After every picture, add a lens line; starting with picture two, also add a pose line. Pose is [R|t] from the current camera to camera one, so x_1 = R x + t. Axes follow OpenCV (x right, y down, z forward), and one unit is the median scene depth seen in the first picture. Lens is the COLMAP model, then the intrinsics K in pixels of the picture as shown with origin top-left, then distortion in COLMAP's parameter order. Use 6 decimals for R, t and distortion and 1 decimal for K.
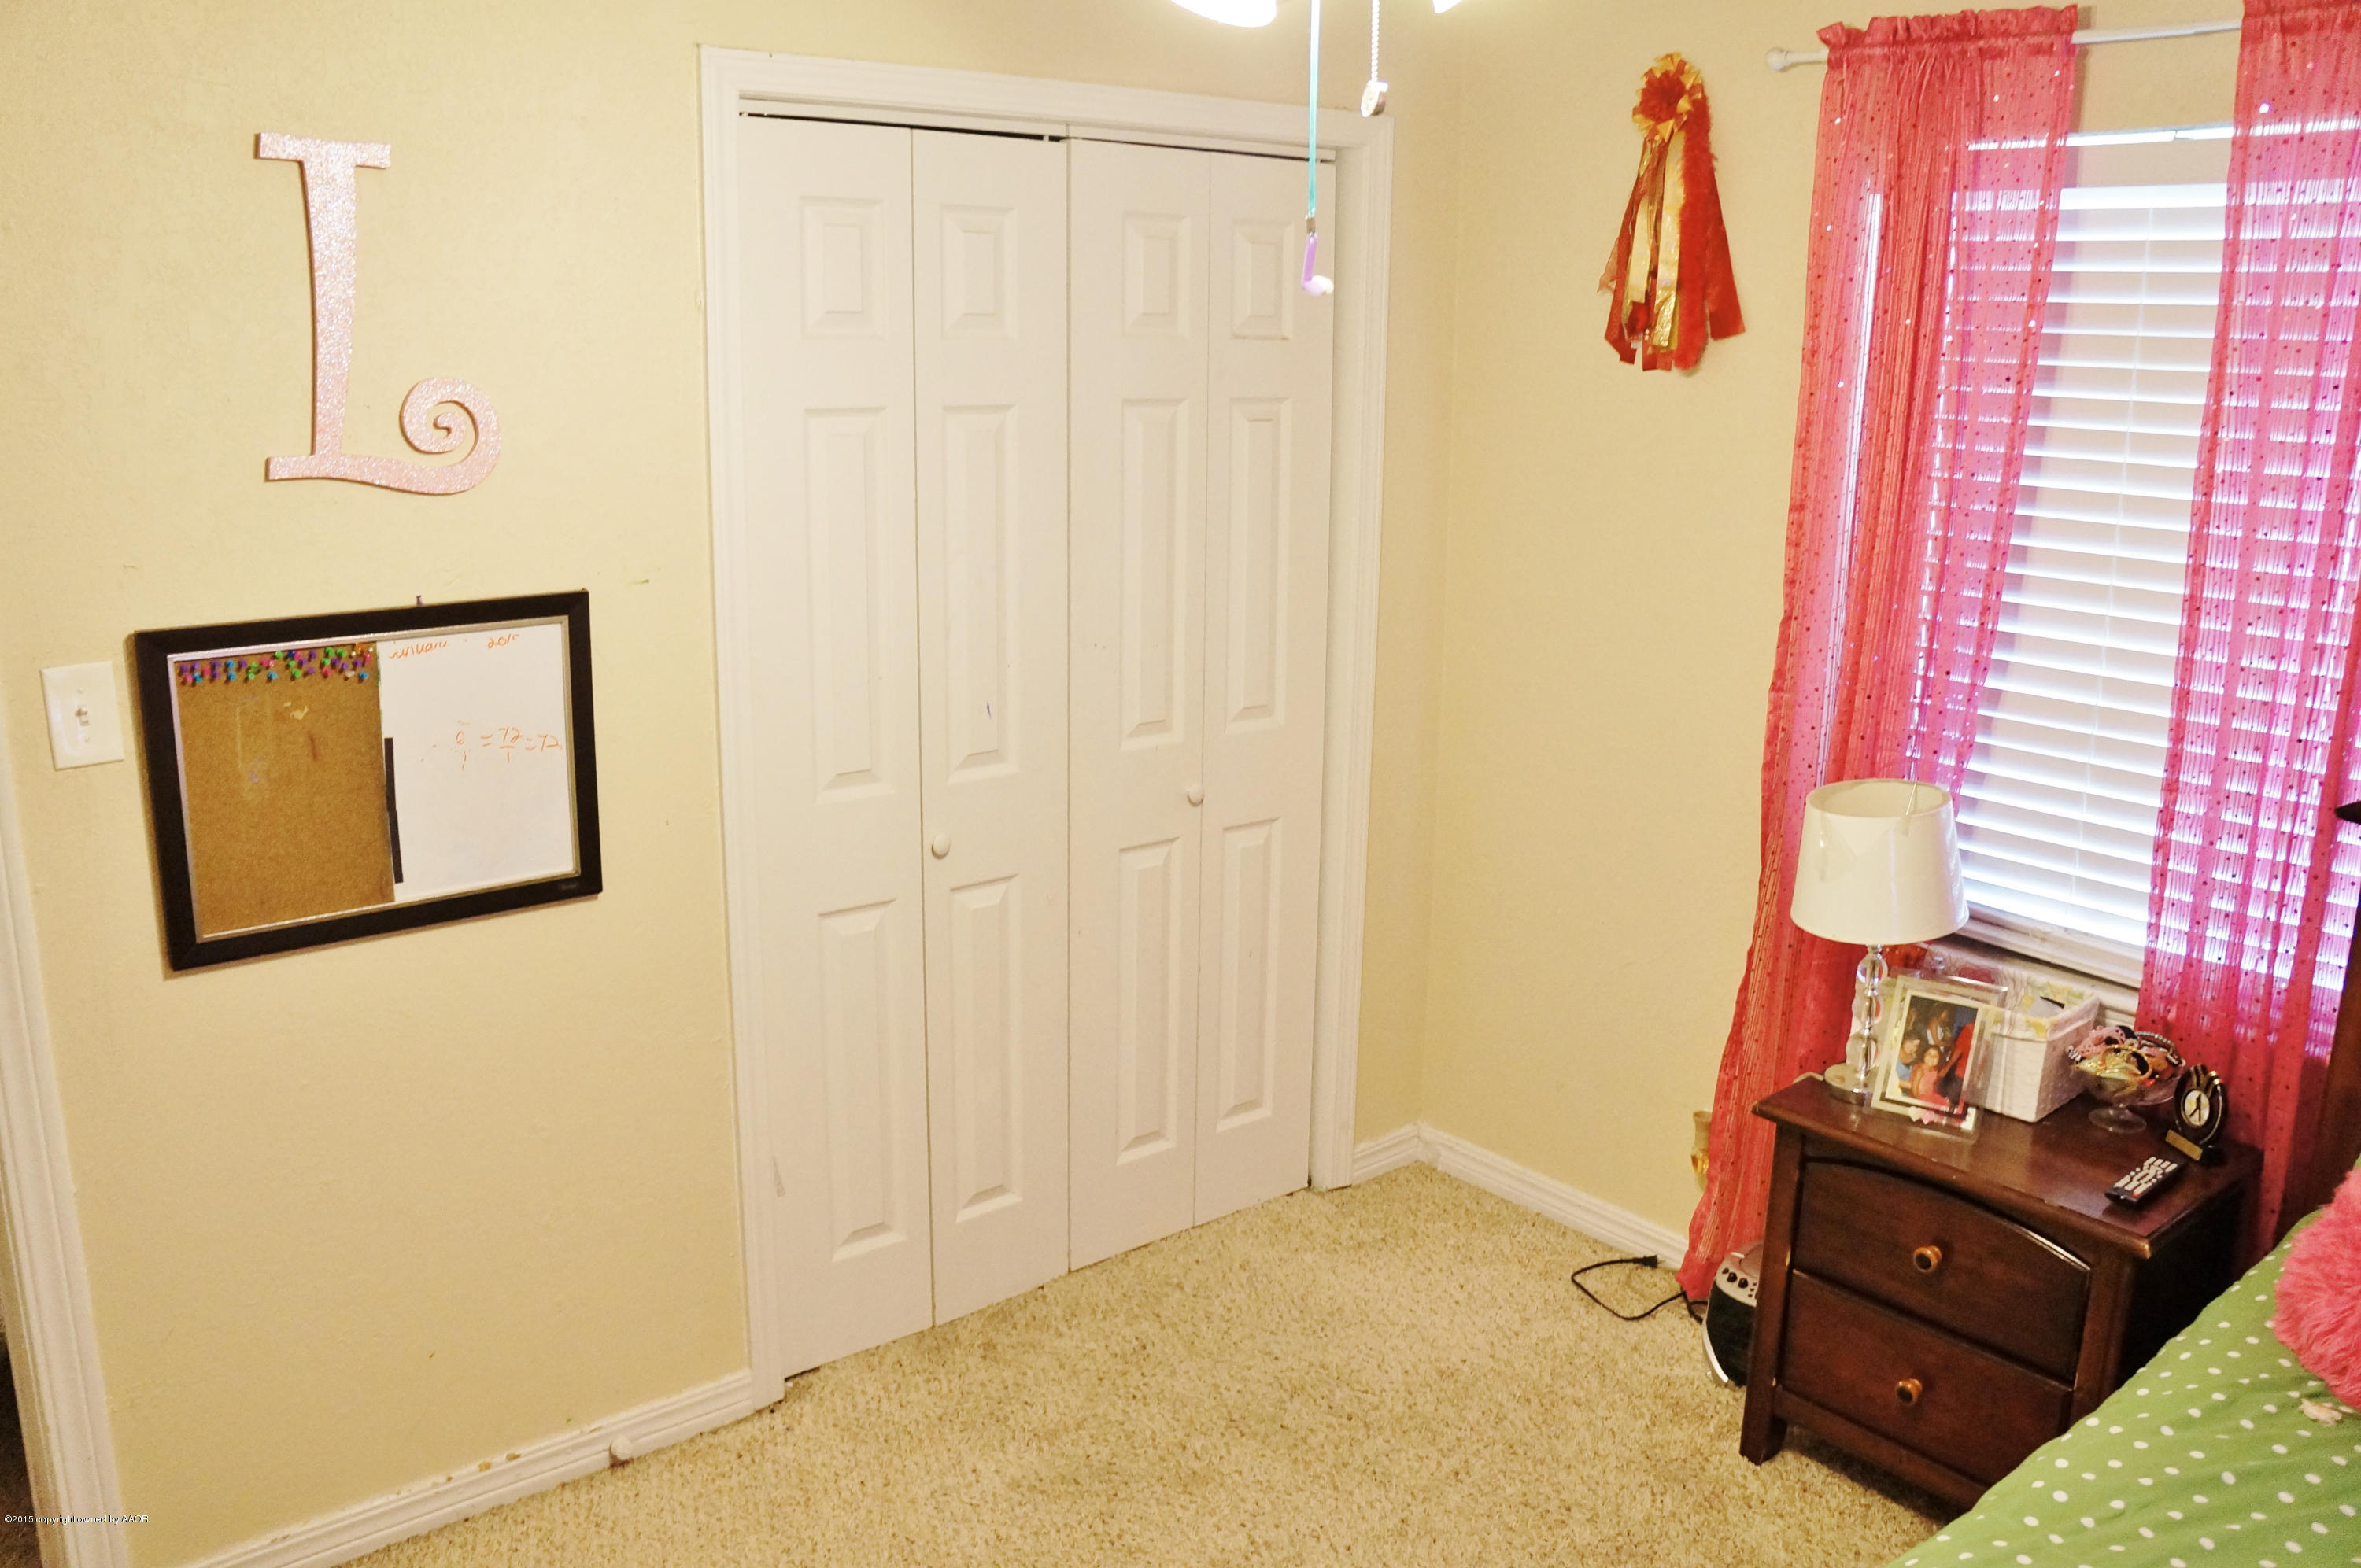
lens RADIAL K [[1873.9, 0, 1180.5], [0, 1873.9, 784.0], [0, 0, 1]] dist [-0.101417, 0.005668]
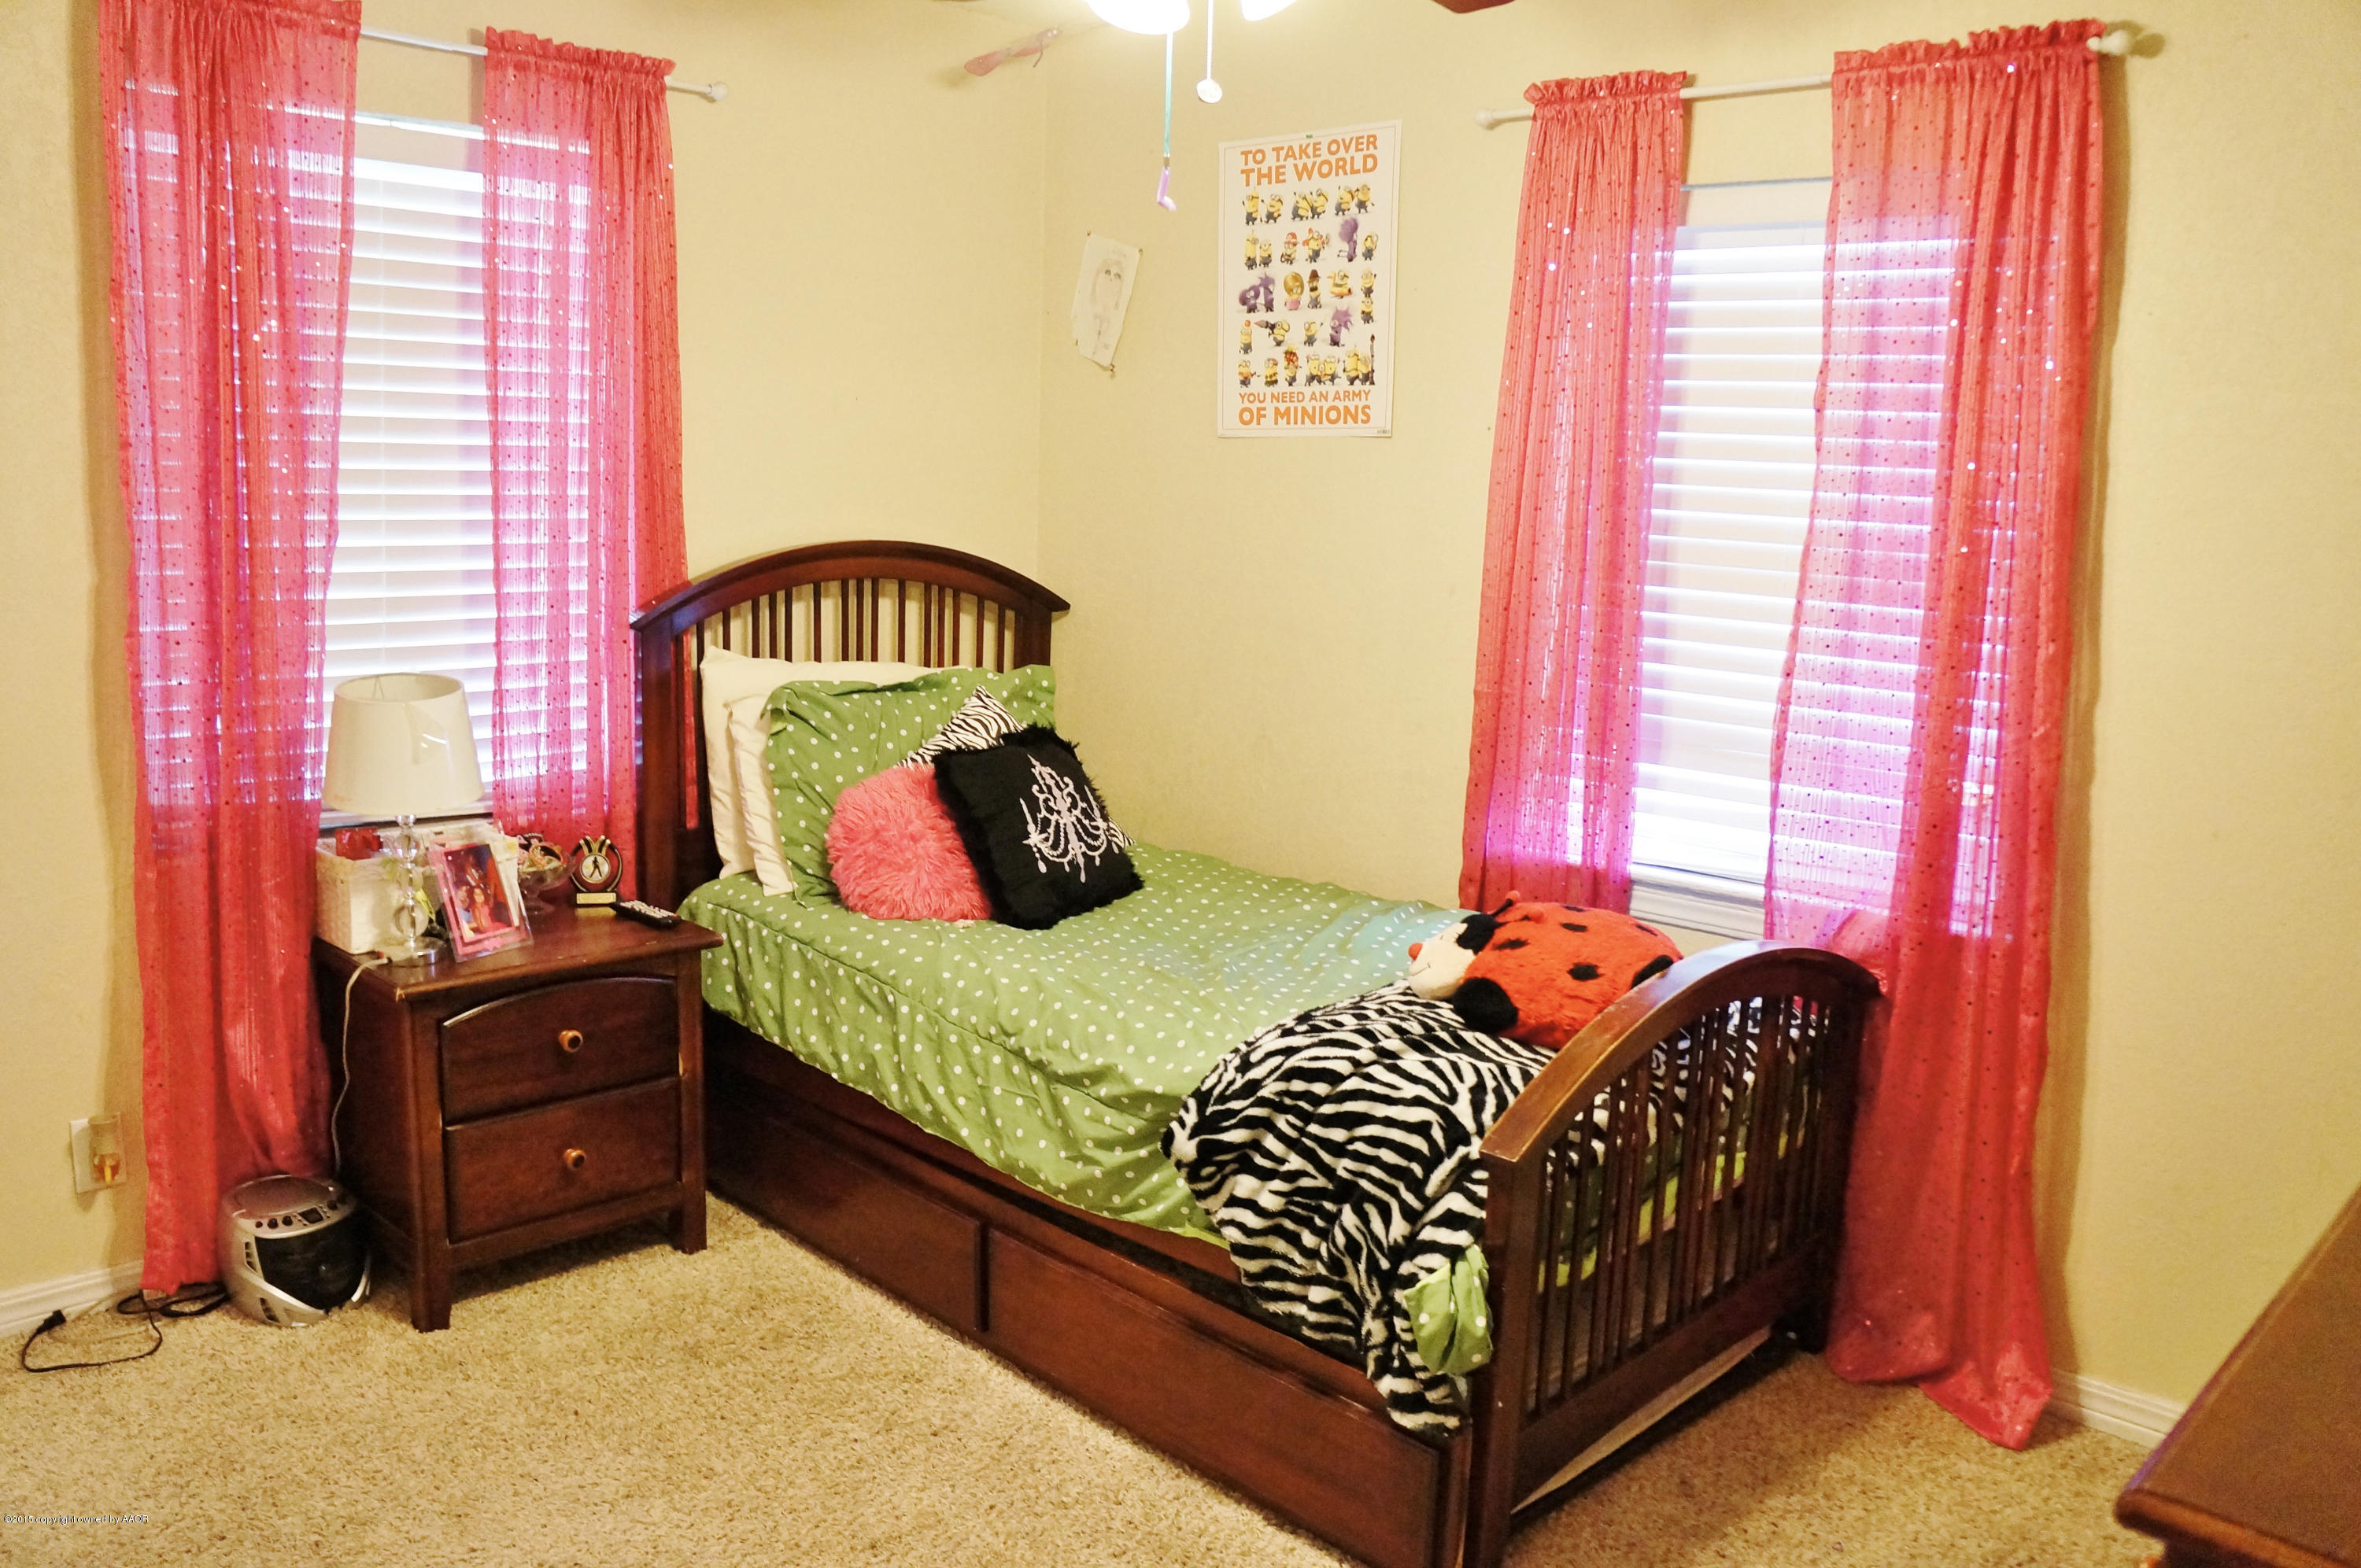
lens RADIAL K [[1873.9, 0, 1180.5], [0, 1873.9, 784.0], [0, 0, 1]] dist [-0.101417, 0.005668]
pose [[-0.137617, -0.175092, 0.974887, -0.785322], [0.197953, 0.959533, 0.200278, -0.066555], [-0.970503, 0.220543, -0.097388, 0.662745]]
